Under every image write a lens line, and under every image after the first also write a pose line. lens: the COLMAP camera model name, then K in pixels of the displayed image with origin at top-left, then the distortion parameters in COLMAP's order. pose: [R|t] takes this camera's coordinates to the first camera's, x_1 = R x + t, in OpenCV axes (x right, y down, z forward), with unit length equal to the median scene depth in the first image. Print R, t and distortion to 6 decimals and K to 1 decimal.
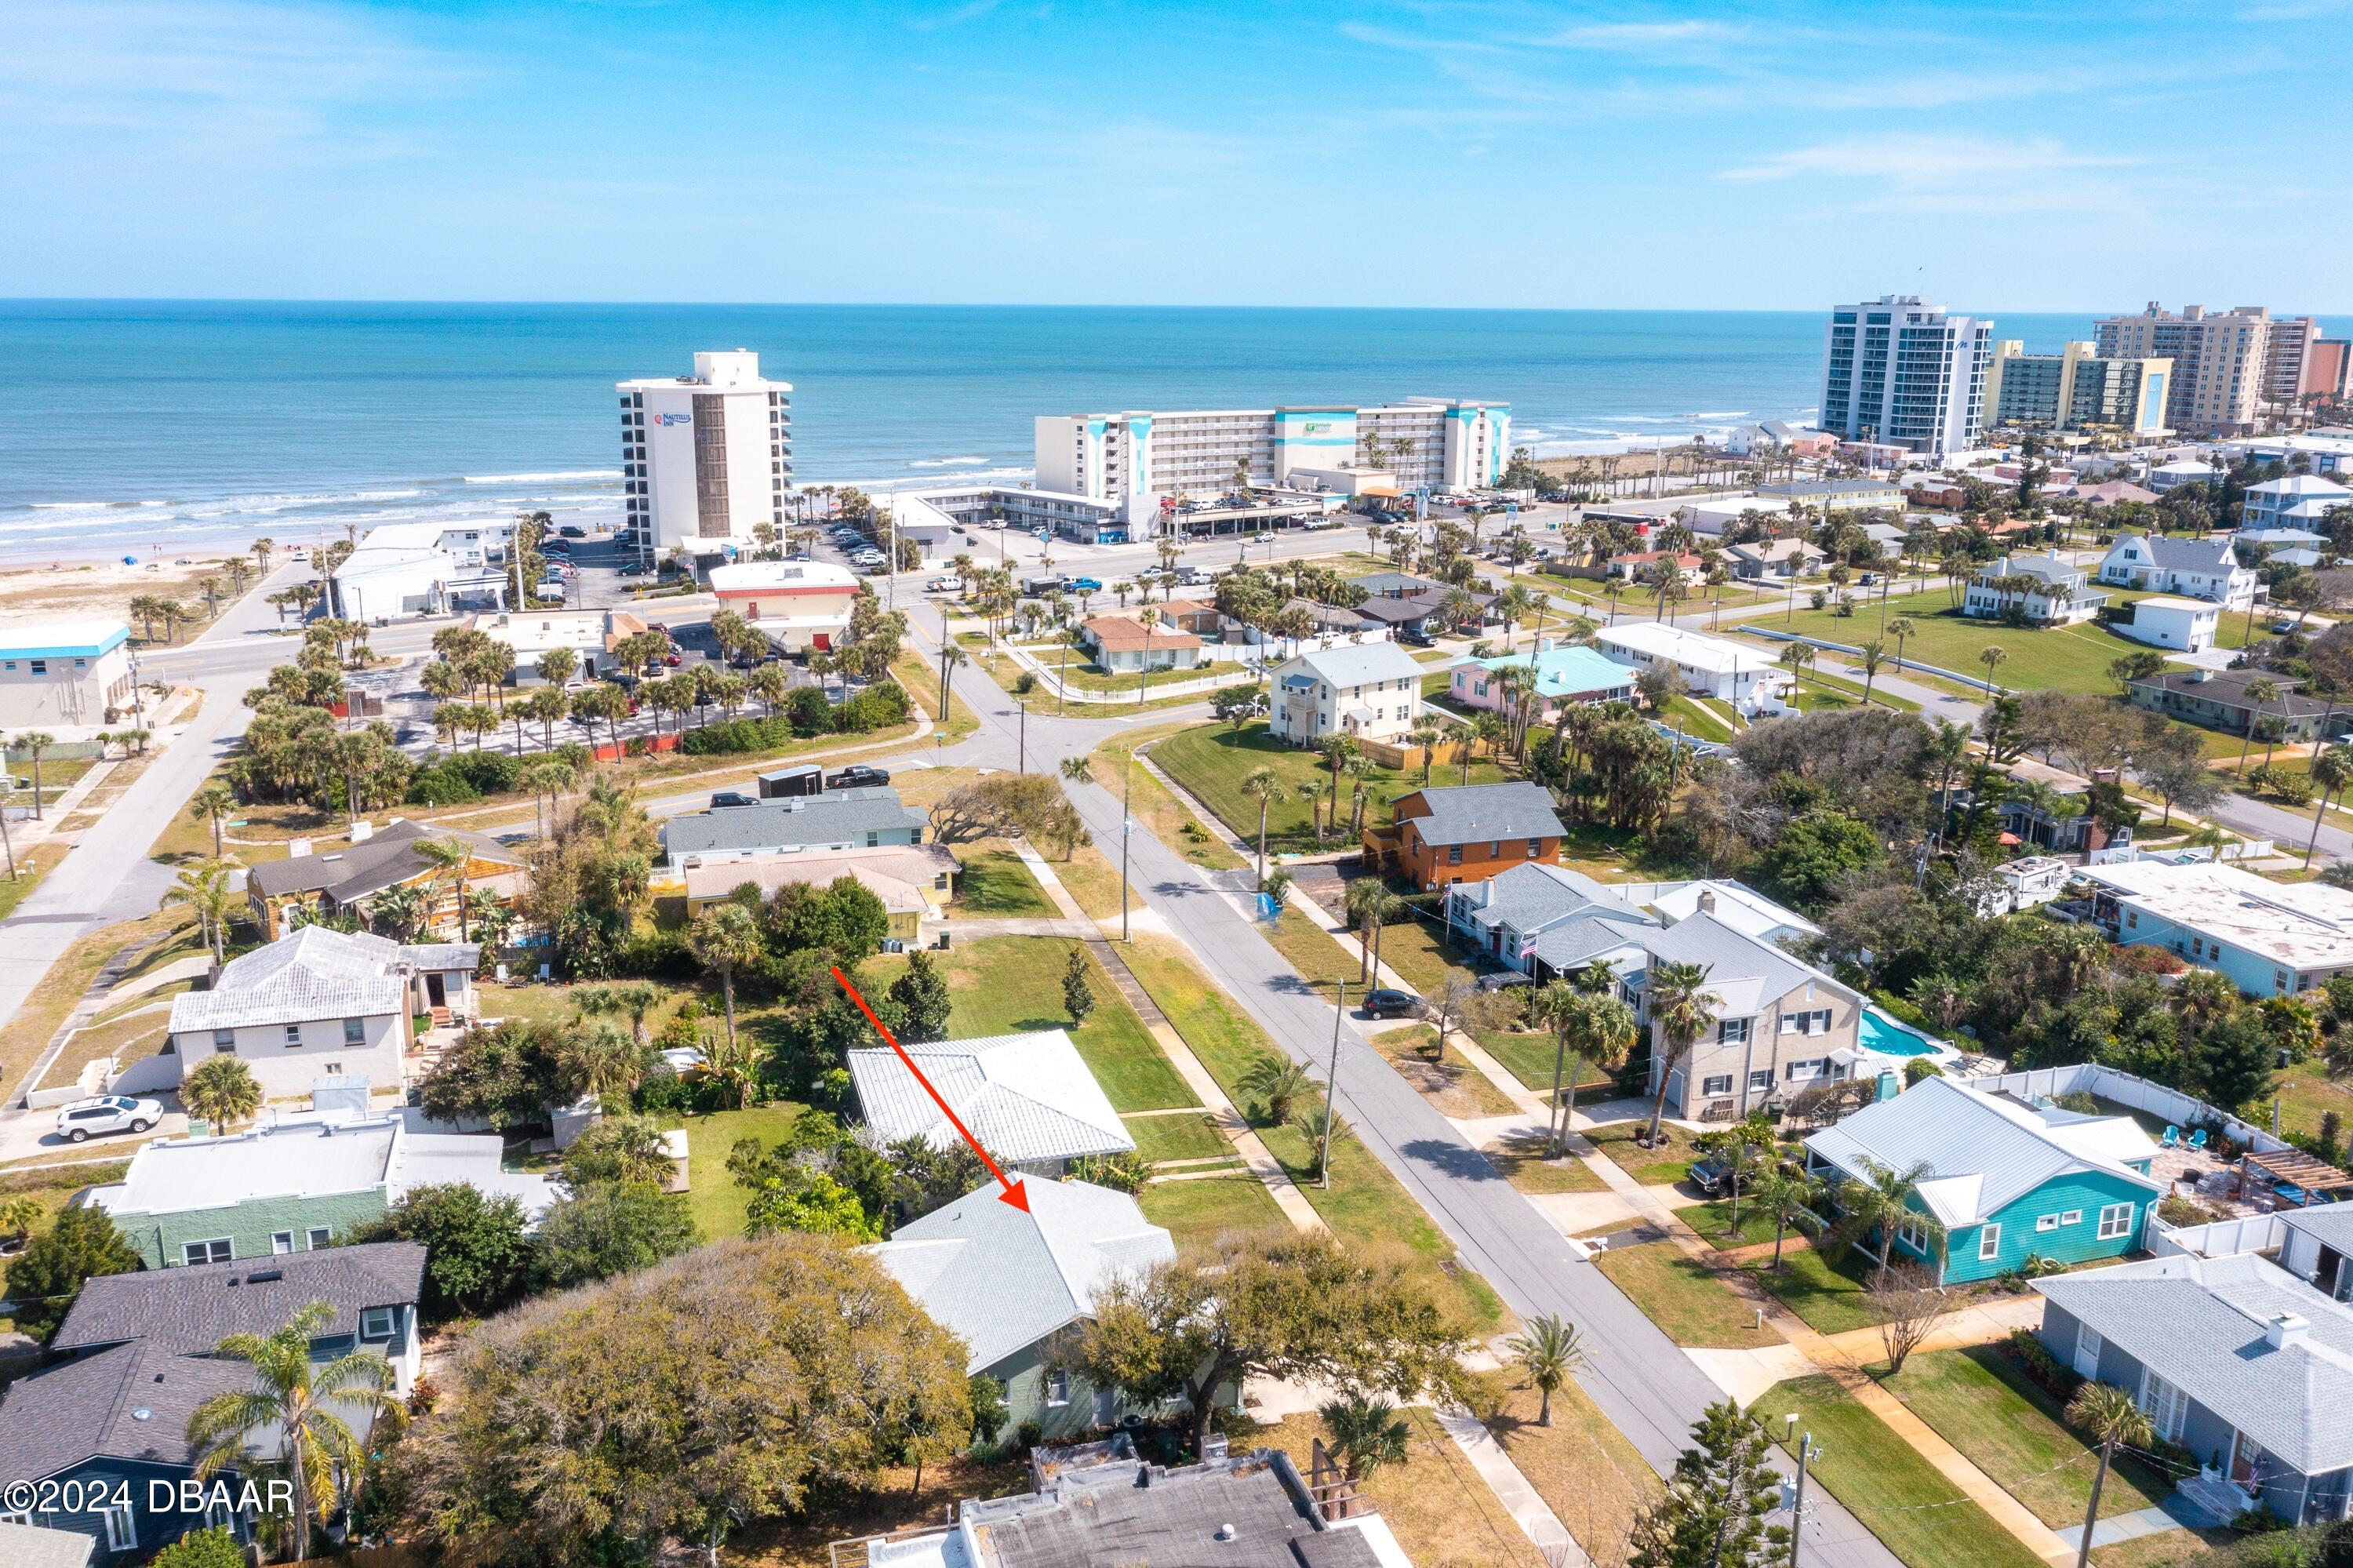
lens RADIAL K [[1888.4, 0, 1176.5], [0, 1888.4, 784.0], [0, 0, 1]] dist [-0.026610, 0.055492]
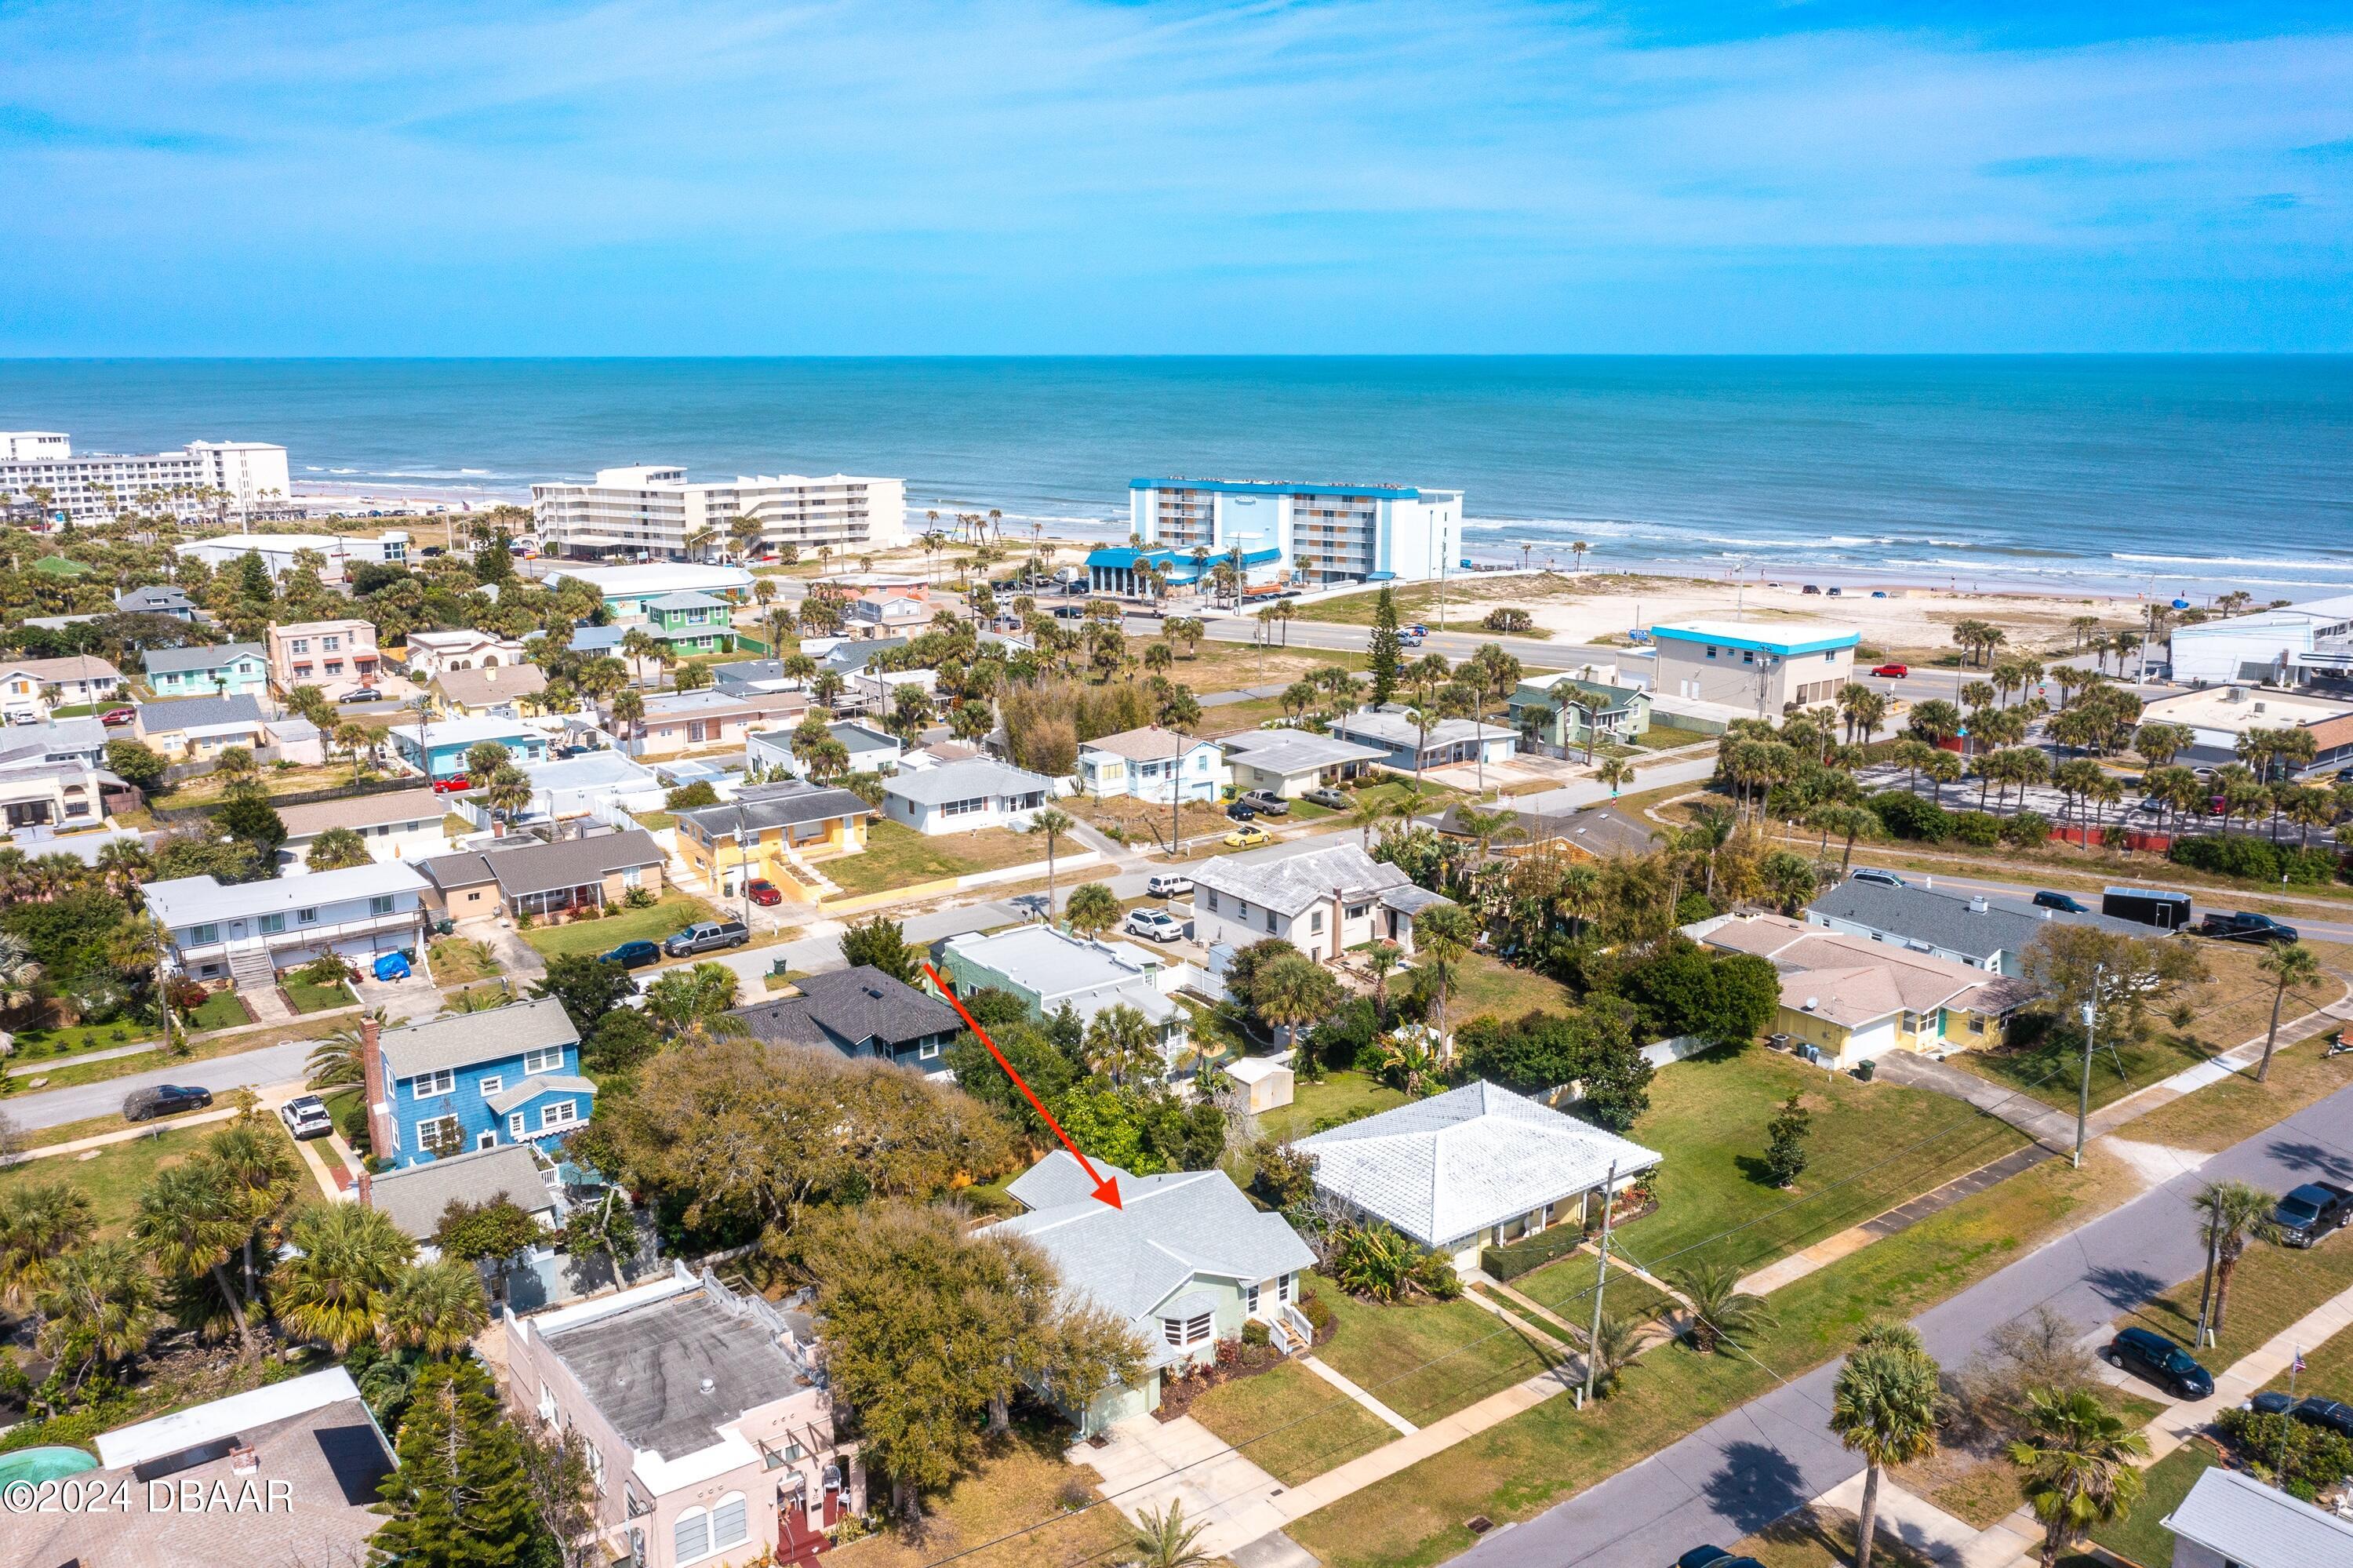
lens RADIAL K [[1888.4, 0, 1176.5], [0, 1888.4, 784.0], [0, 0, 1]] dist [-0.026610, 0.055492]
pose [[0.347247, 0.205755, -0.914923, 0.230756], [-0.223745, 0.965635, 0.132240, -0.038698], [0.910690, 0.158790, 0.381351, 0.151241]]
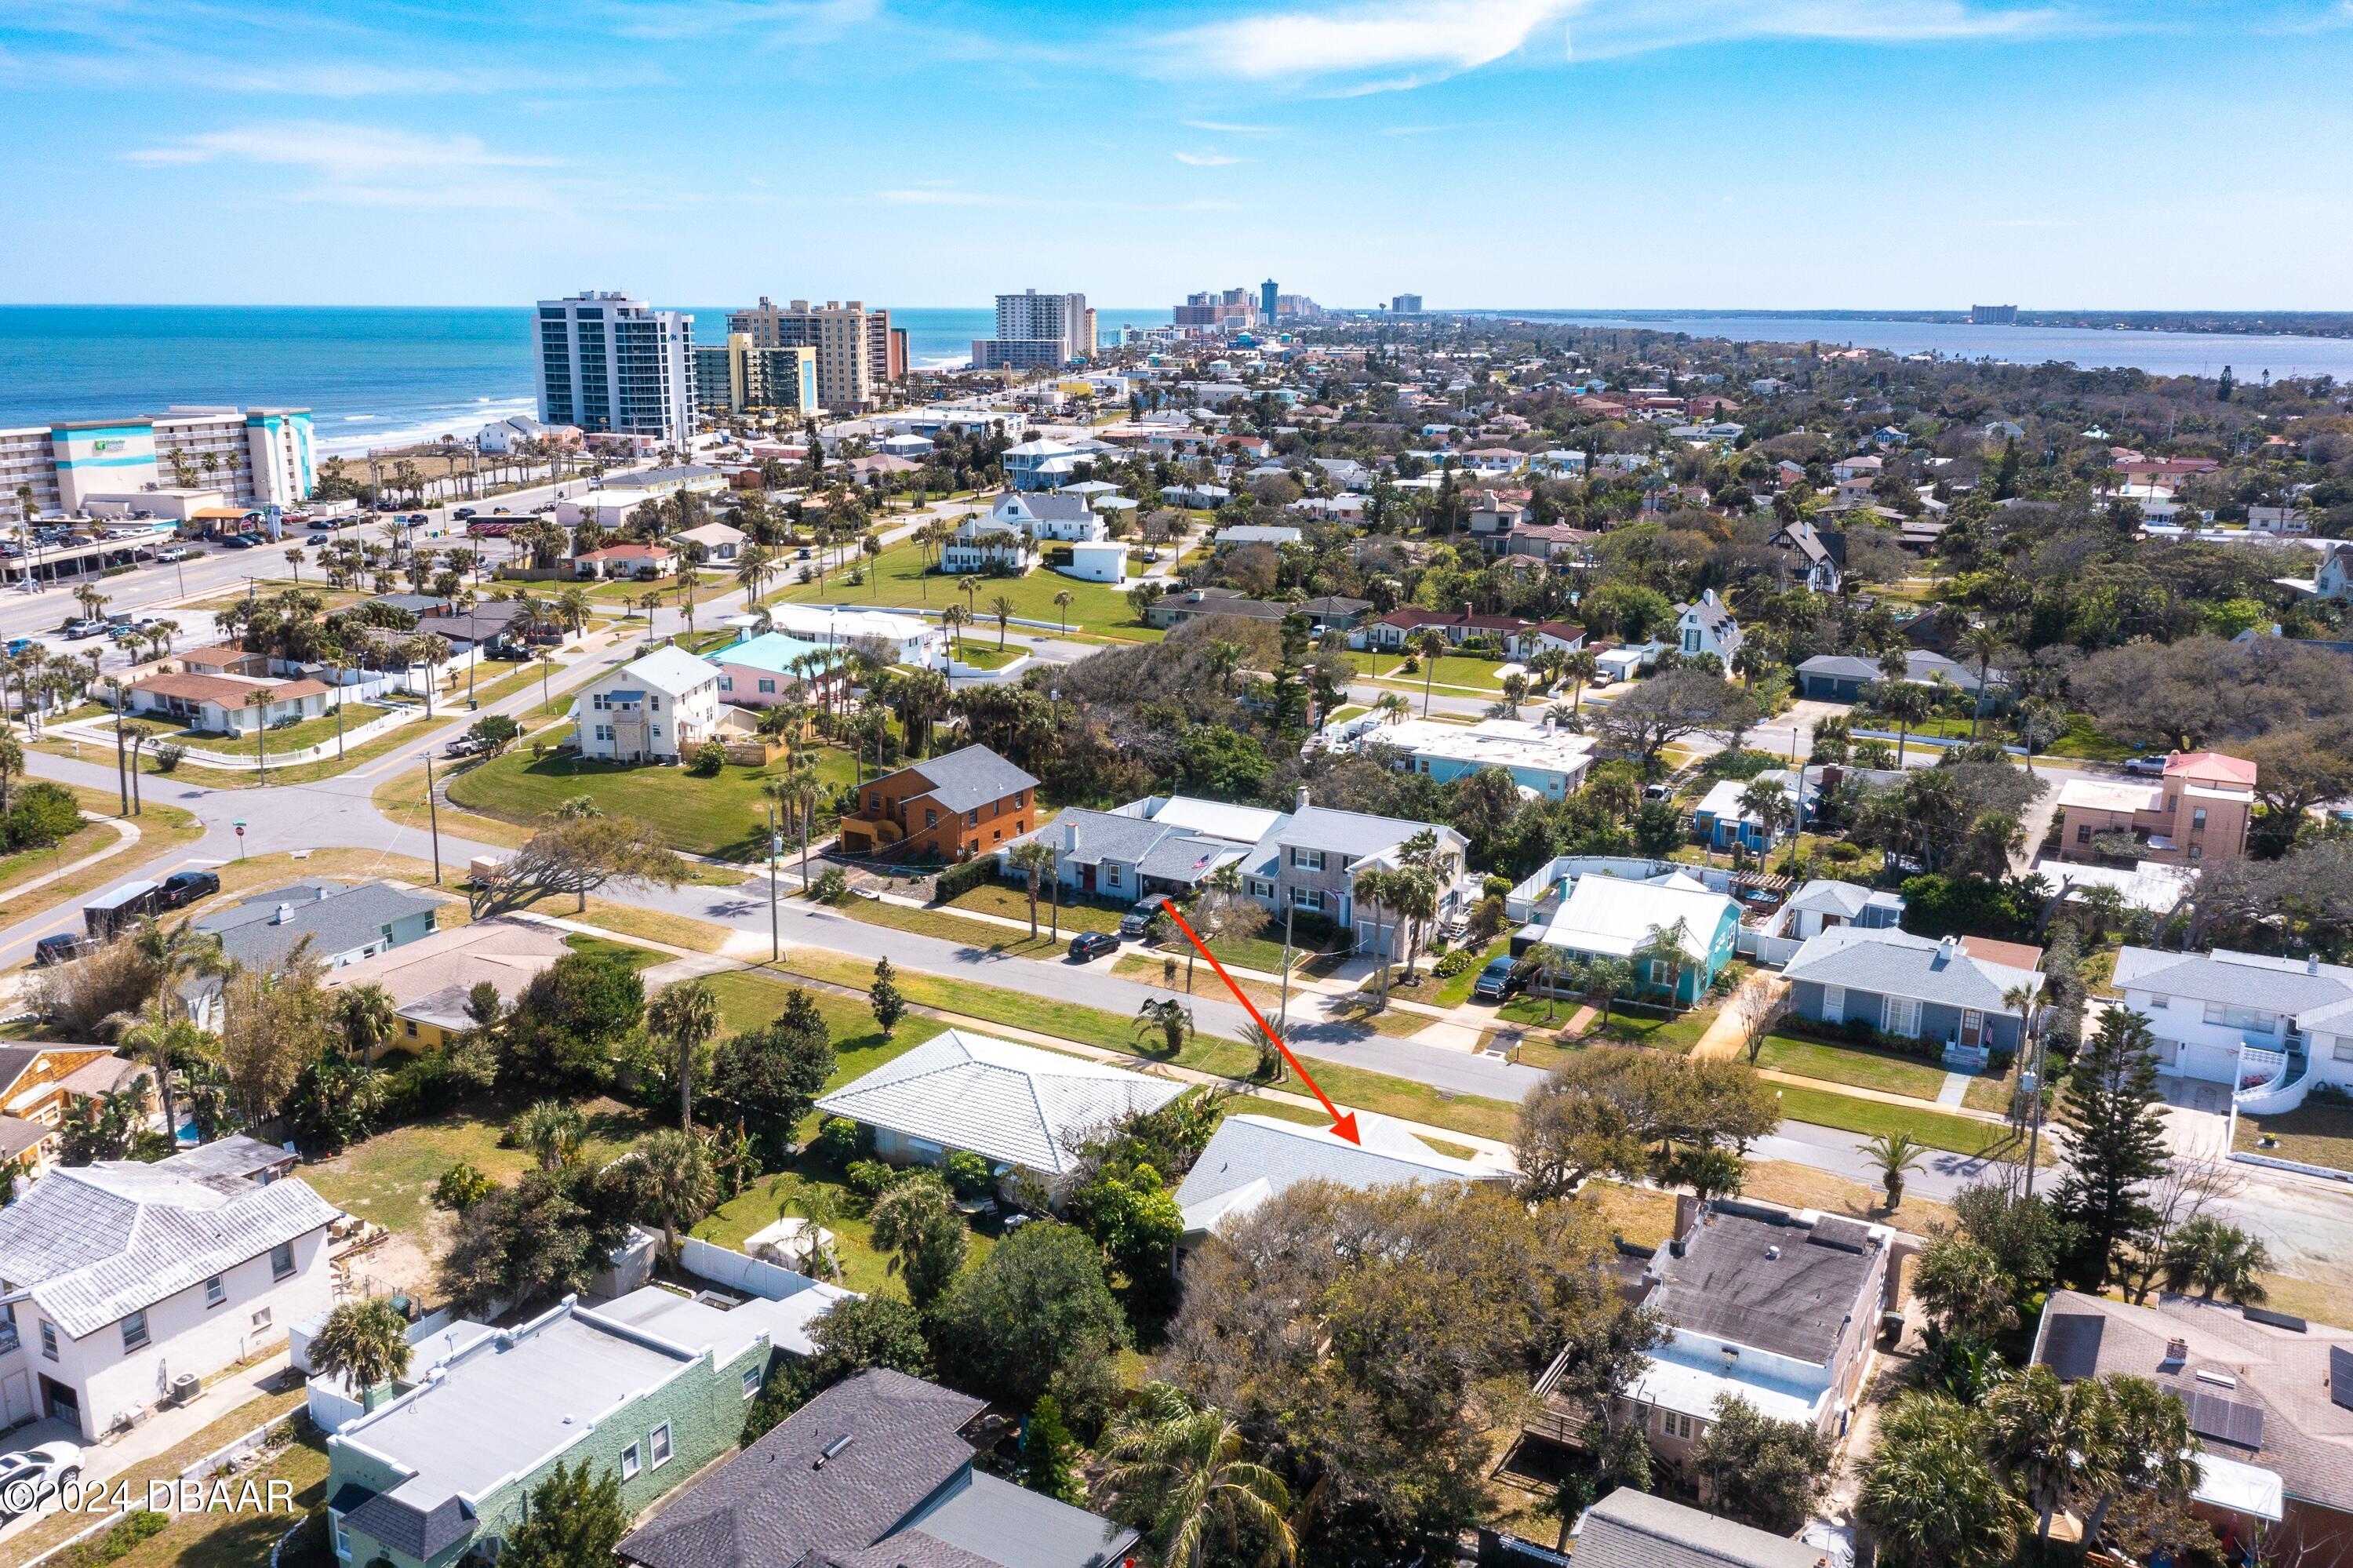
lens RADIAL K [[1888.4, 0, 1176.5], [0, 1888.4, 784.0], [0, 0, 1]] dist [-0.026610, 0.055492]
pose [[0.721107, -0.174305, 0.670539, -0.228012], [0.172304, 0.982545, 0.070112, -0.017412], [-0.671056, 0.064978, 0.738554, 0.061787]]
